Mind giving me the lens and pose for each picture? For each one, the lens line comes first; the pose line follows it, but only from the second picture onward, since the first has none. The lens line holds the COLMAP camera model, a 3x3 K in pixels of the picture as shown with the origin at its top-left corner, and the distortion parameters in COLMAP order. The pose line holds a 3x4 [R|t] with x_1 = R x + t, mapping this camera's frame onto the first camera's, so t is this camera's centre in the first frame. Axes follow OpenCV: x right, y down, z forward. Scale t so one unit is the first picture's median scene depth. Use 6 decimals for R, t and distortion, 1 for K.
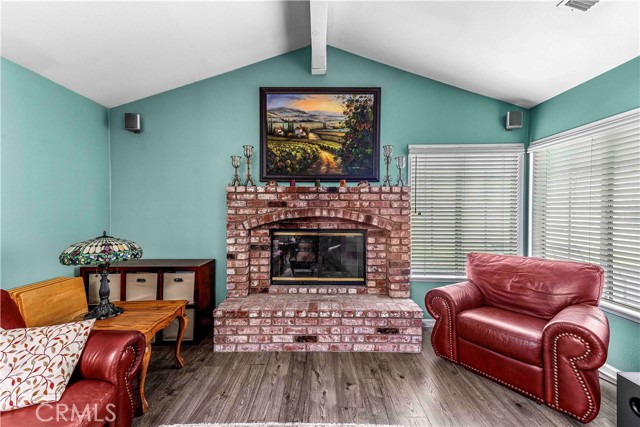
lens RADIAL K [[262.4, 0, 314.6], [0, 262.4, 210.2], [0, 0, 1]] dist [0.013961, -0.005744]
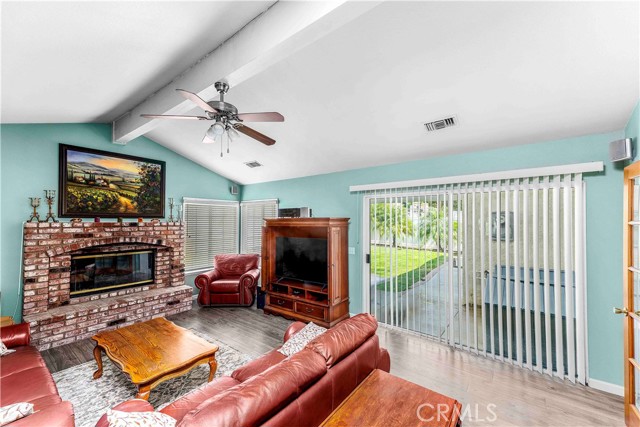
lens RADIAL K [[262.4, 0, 323.9], [0, 262.4, 215.6], [0, 0, 1]] dist [0.013961, -0.005744]
pose [[0.616361, 0.008034, 0.787423, -0.459381], [0.006736, 0.999858, -0.015474, -0.097826], [-0.787435, 0.014841, 0.616219, -0.838163]]
